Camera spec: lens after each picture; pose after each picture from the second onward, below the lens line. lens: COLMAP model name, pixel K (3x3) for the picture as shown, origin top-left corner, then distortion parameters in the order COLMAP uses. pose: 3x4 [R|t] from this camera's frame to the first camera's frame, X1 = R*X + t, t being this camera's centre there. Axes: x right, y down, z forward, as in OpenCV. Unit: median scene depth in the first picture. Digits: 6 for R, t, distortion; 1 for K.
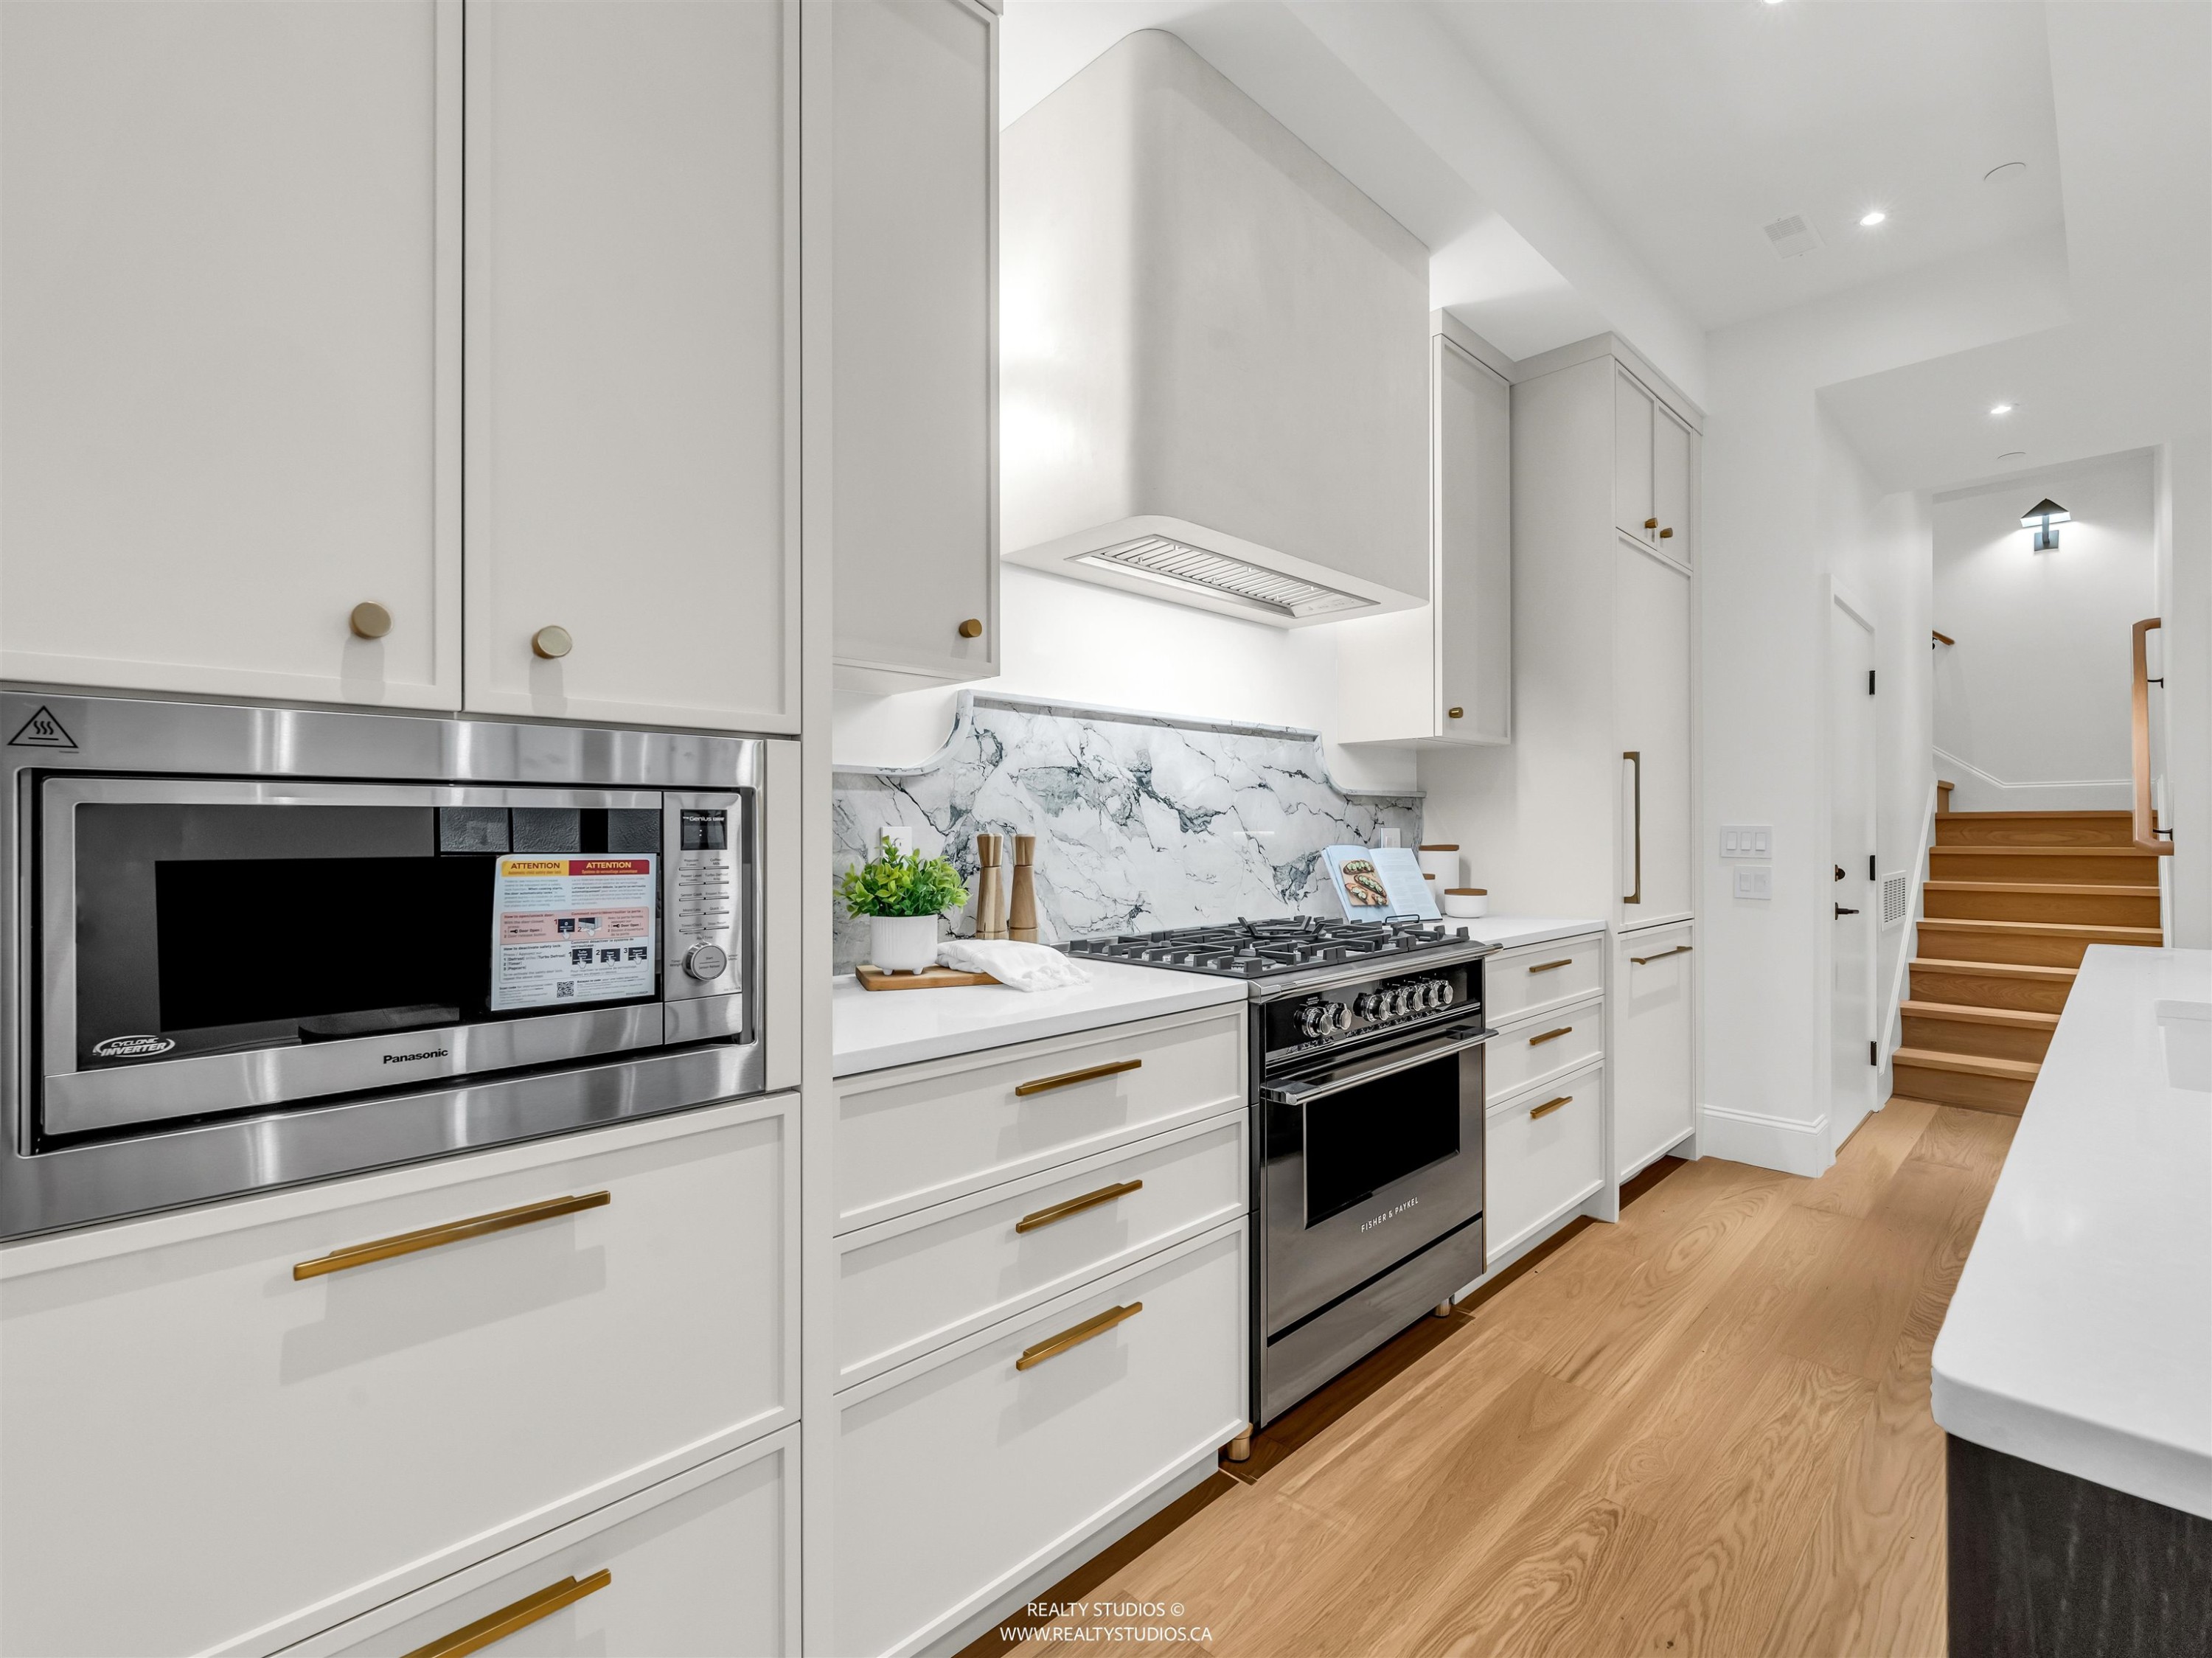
lens RADIAL K [[1034.3, 0, 1106.0], [0, 1034.3, 829.0], [0, 0, 1]] dist [0.000888, -0.000133]
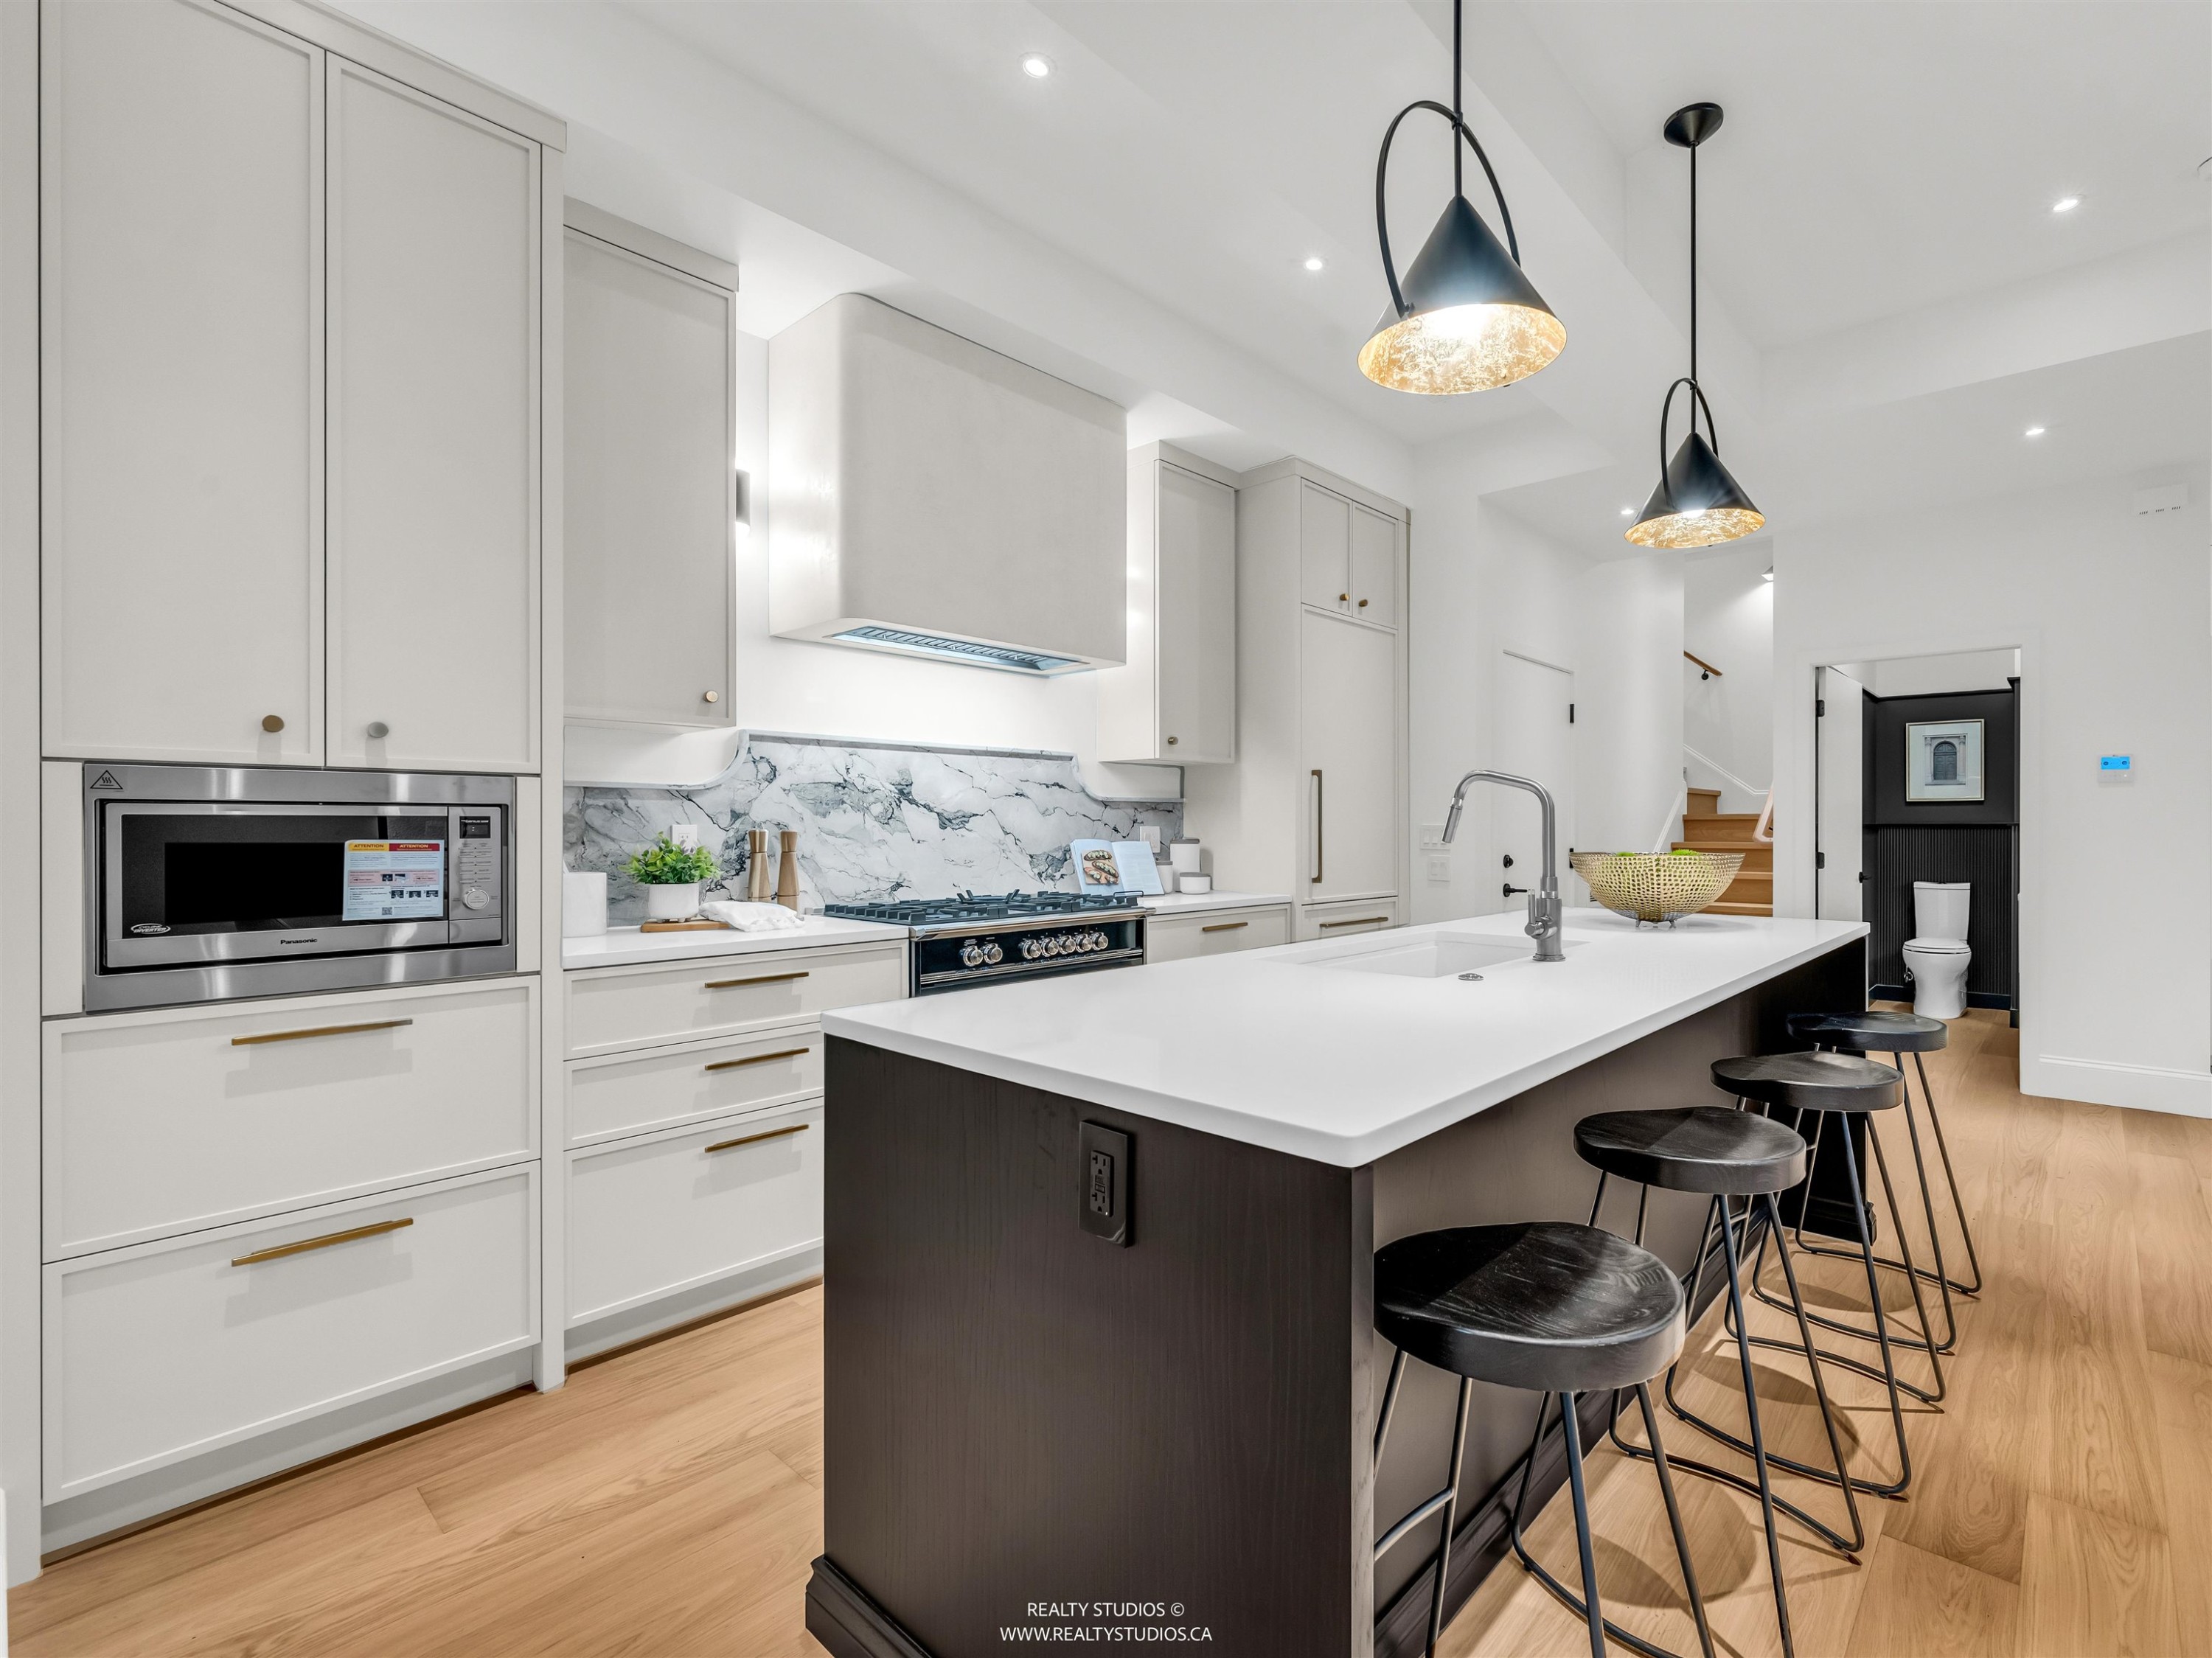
lens RADIAL K [[1037.6, 0, 1221.1], [0, 1037.6, 832.1], [0, 0, 1]] dist [-0.001466, -0.000568]
pose [[0.996647, 0.001993, 0.081797, 0.353534], [-0.002488, 0.999979, 0.005944, -0.002146], [-0.081784, -0.006128, 0.996631, -0.425428]]
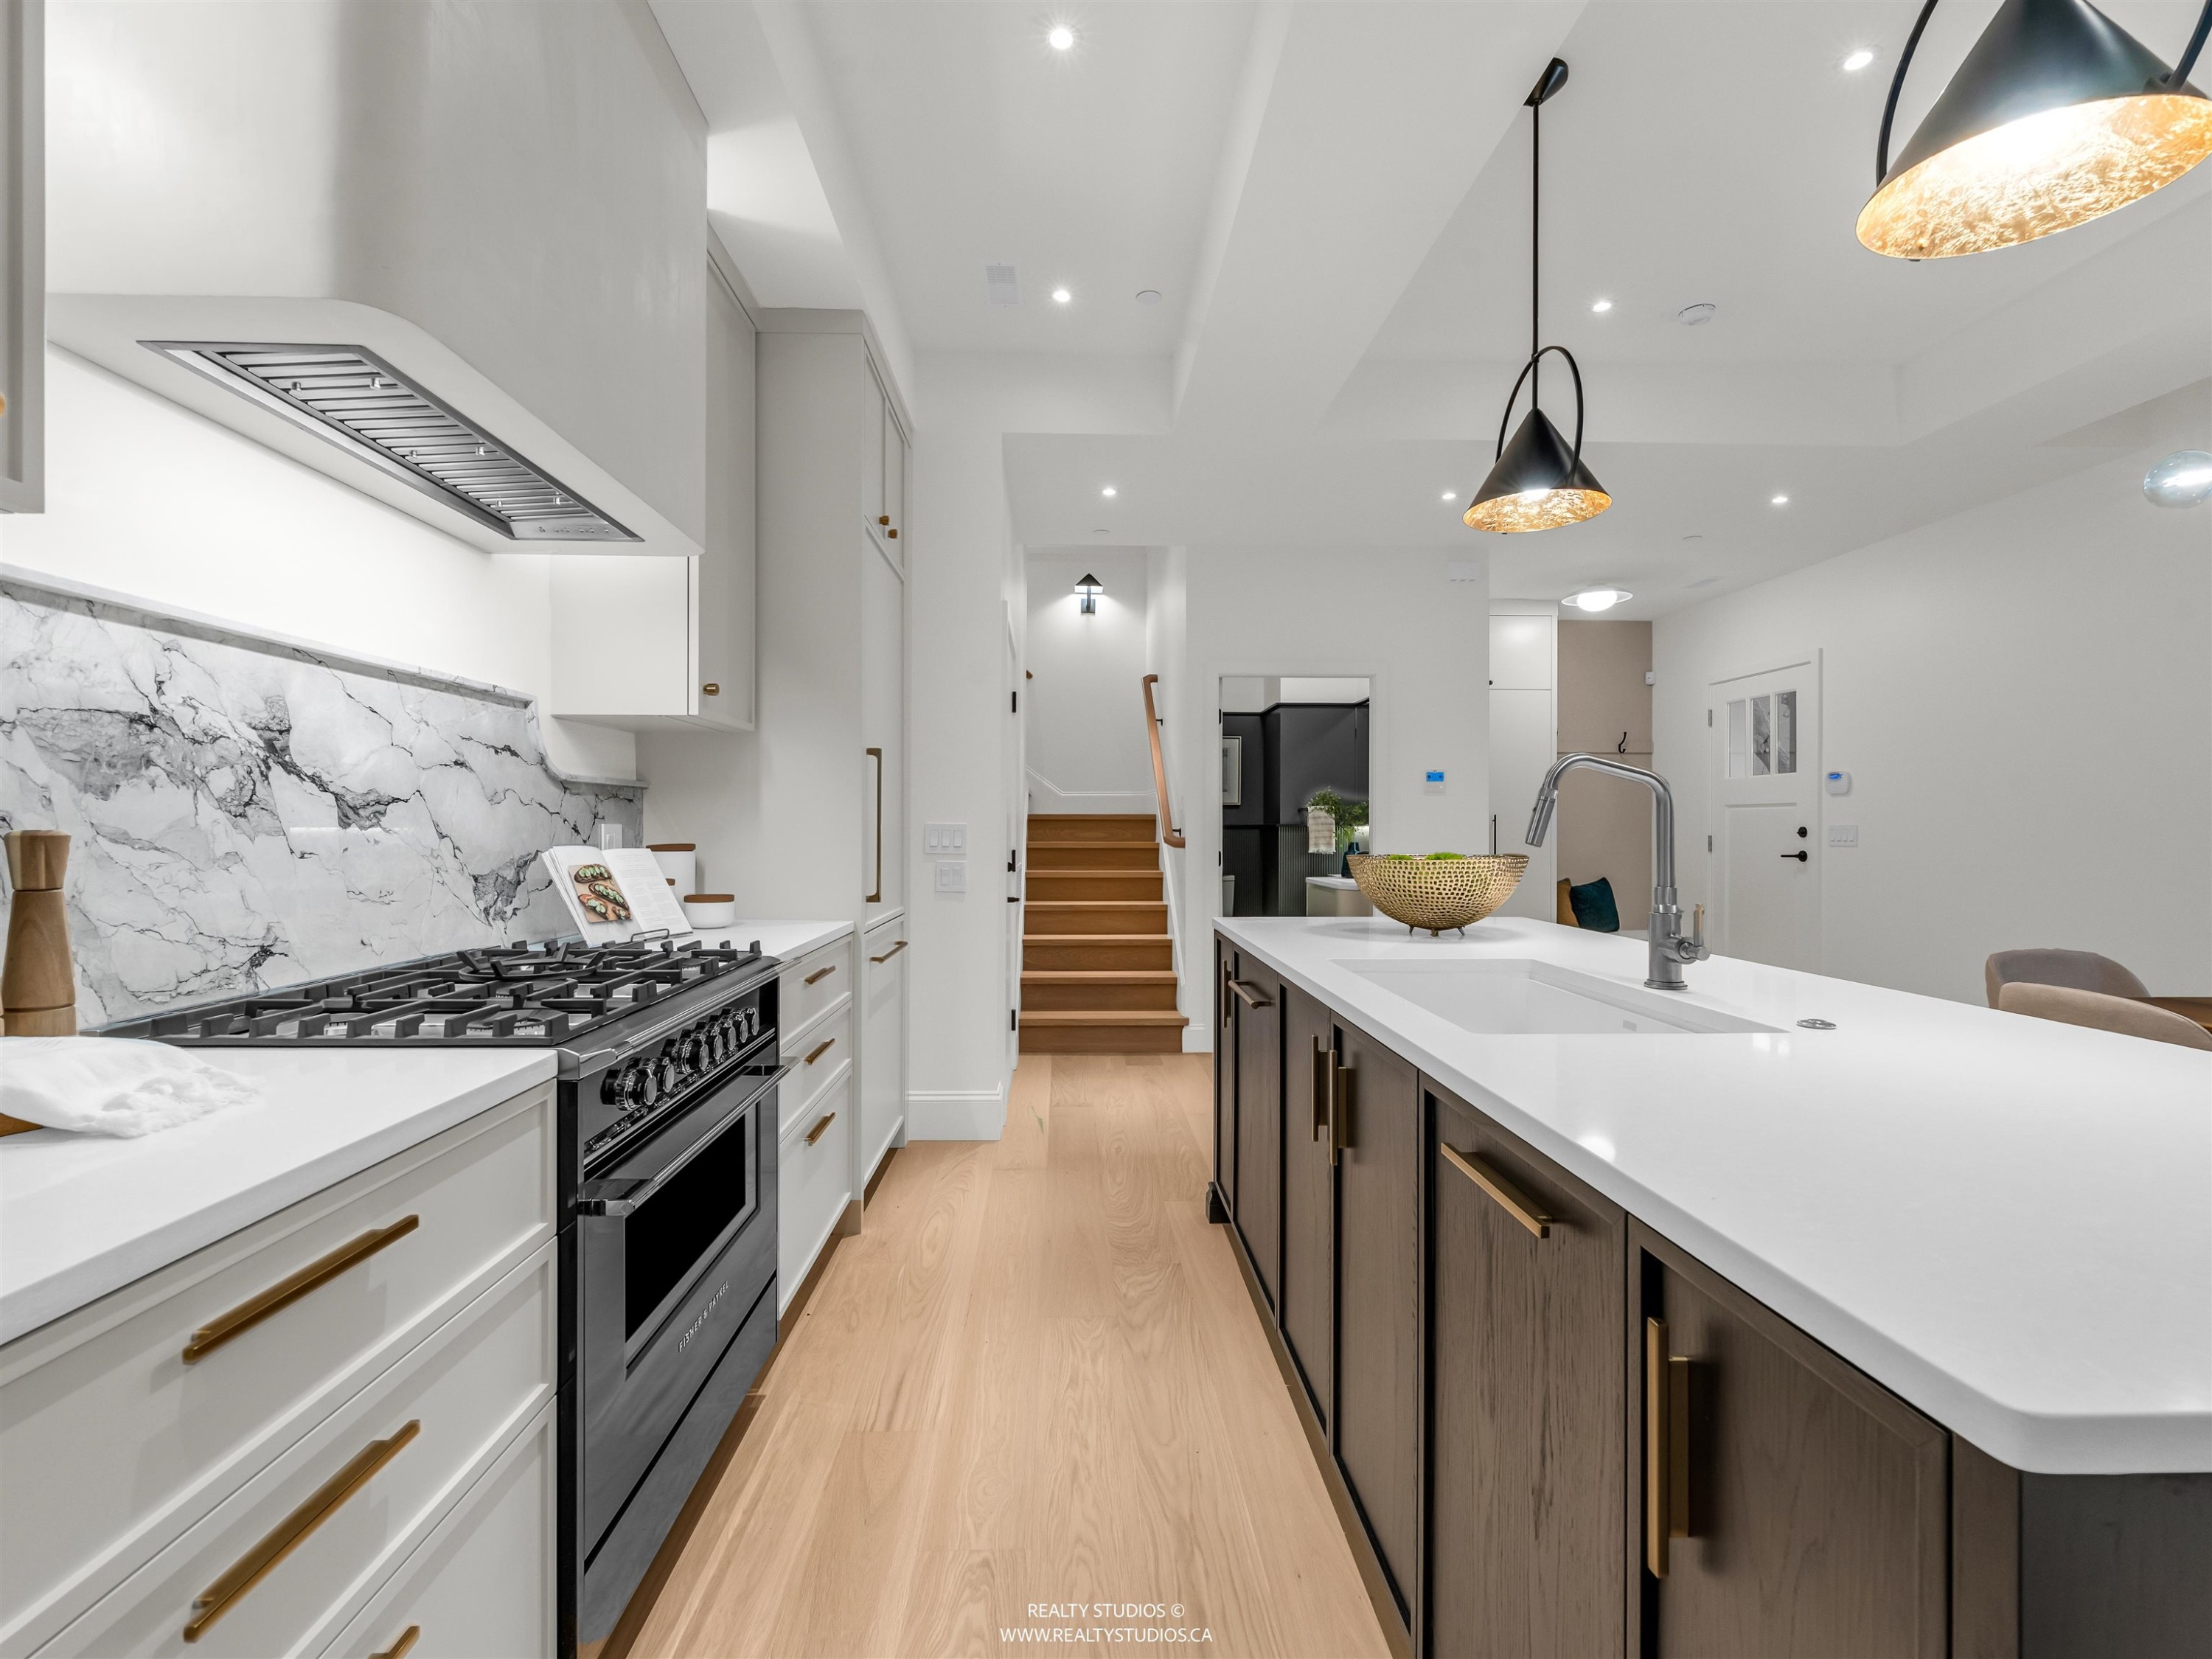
lens RADIAL K [[1050.1, 0, 1121.5], [0, 1050.1, 829.1], [0, 0, 1]] dist [-0.001990, -0.001433]
pose [[0.673019, 0.003233, 0.739618, -0.090704], [-0.005437, 0.999985, 0.000576, 0.000769], [-0.739606, -0.004409, 0.673026, 0.200819]]
